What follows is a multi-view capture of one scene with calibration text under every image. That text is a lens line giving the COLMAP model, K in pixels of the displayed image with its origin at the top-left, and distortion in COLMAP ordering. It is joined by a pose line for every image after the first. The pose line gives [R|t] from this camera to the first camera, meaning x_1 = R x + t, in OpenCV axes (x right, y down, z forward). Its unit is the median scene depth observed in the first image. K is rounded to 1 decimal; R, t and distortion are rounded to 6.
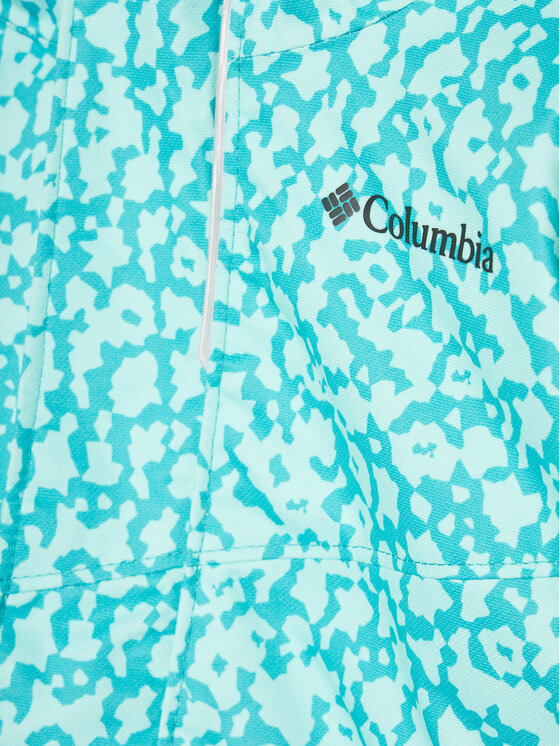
lens RADIAL K [[2379.7, 0, 280.1], [0, 2379.7, 373.4], [0, 0, 1]] dist [-0.170672, 0.000000]
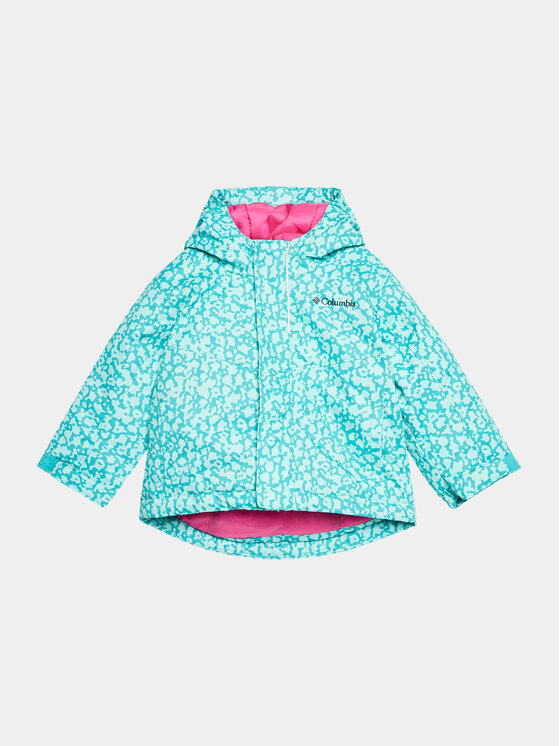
lens RADIAL K [[1041.9, 0, 279.2], [0, 1041.9, 373.0], [0, 0, 1]] dist [-0.010647, 0.000000]
pose [[0.853934, -0.014877, 0.520168, -1.277129], [0.121246, 0.977769, -0.171079, 0.484557], [-0.506059, 0.209159, 0.836754, -0.916507]]
